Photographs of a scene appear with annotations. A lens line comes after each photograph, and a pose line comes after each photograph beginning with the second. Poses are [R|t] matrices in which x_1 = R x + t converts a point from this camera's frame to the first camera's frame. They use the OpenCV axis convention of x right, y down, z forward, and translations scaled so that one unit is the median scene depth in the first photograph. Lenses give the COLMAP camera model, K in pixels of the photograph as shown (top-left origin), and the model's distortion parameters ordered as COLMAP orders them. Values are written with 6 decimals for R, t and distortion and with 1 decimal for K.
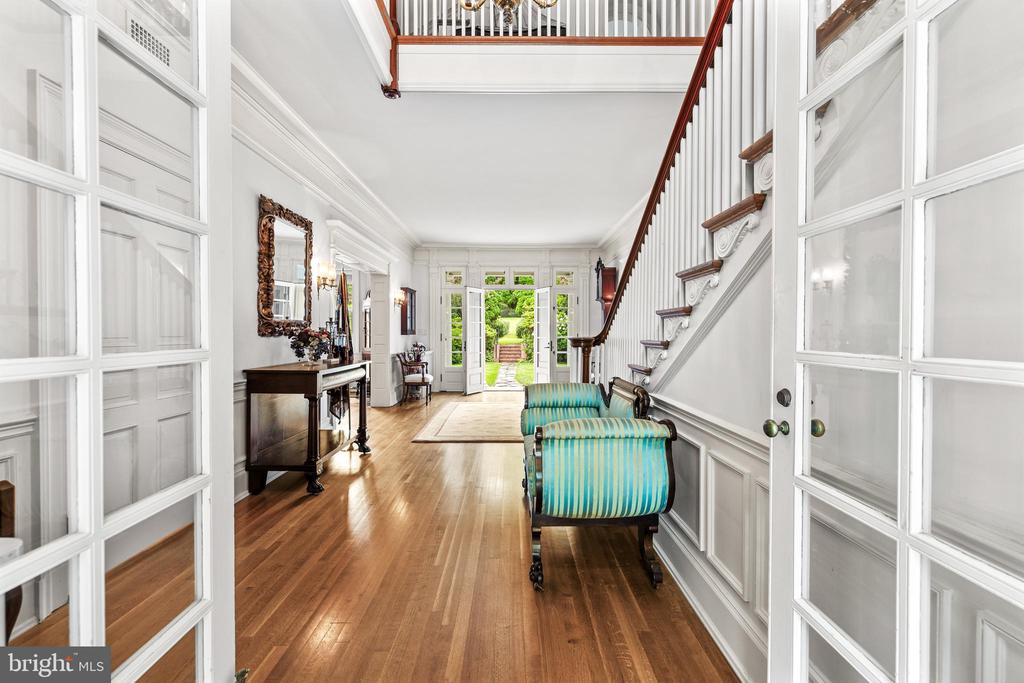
lens RADIAL K [[431.8, 0, 512.0], [0, 431.8, 341.5], [0, 0, 1]] dist [-0.000593, -0.000054]
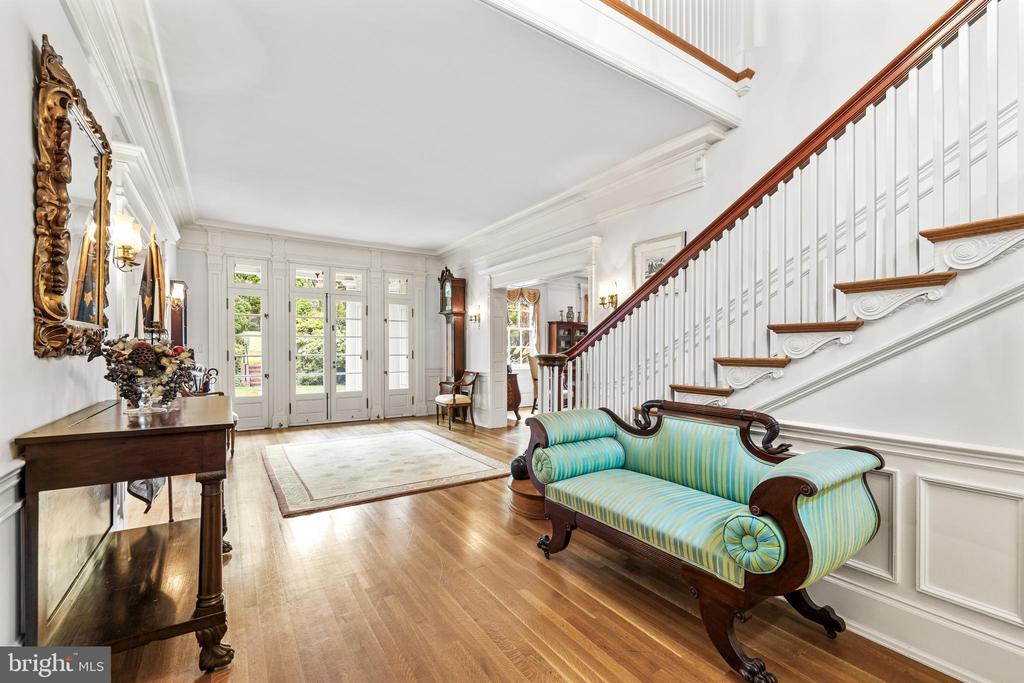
lens RADIAL K [[438.4, 0, 518.2], [0, 438.4, 353.6], [0, 0, 1]] dist [-0.000479, -0.000028]
pose [[0.833867, -0.005709, 0.551935, -0.330487], [0.011754, 0.999903, -0.007416, -0.005275], [-0.551840, 0.012671, 0.833854, 0.280908]]
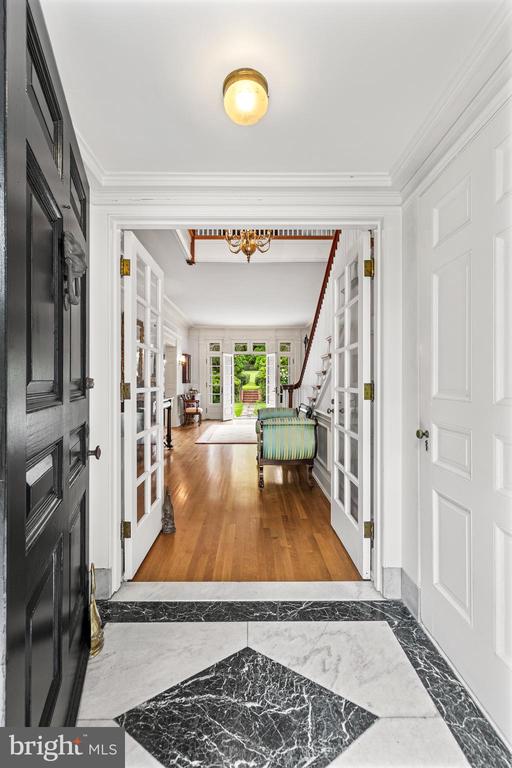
lens RADIAL K [[328.8, 0, 256.0], [0, 328.8, 384.0], [0, 0, 1]] dist [-0.000479, -0.000028]
pose [[0.999930, -0.001565, 0.011739, 0.004044], [0.001723, 0.999908, -0.013460, 0.007685], [-0.011717, 0.013480, 0.999840, -0.398611]]
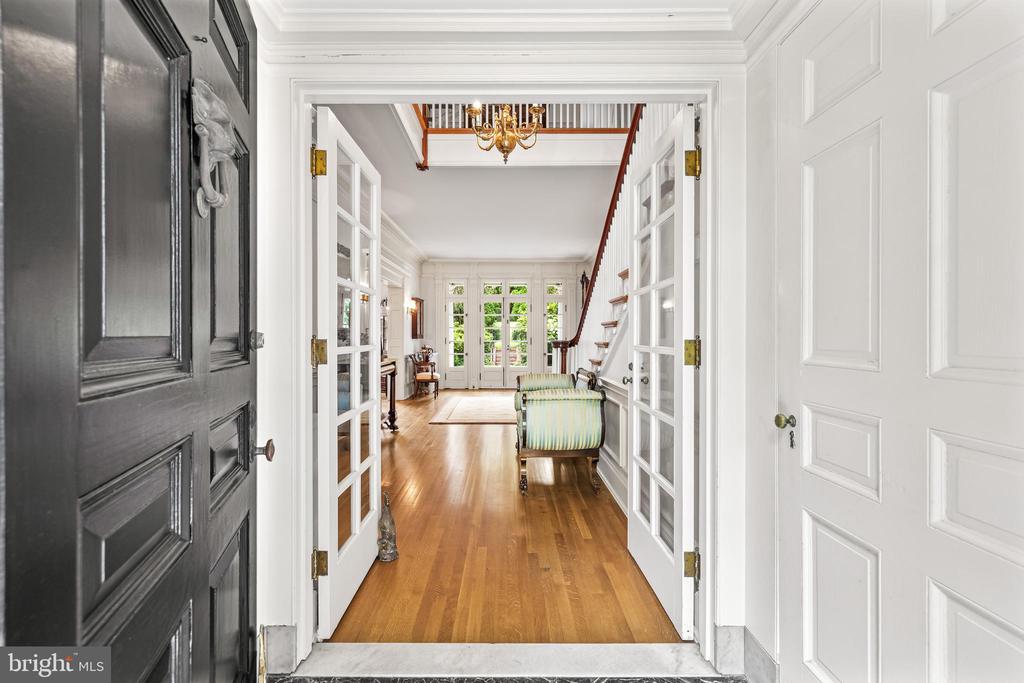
lens RADIAL K [[445.8, 0, 507.7], [0, 445.8, 341.4], [0, 0, 1]] dist [0.000871, 0.000076]
pose [[0.999999, -0.001200, -0.000246, -0.000729], [0.001198, 0.999955, -0.009370, 0.005628], [0.000257, 0.009370, 0.999956, -0.343410]]
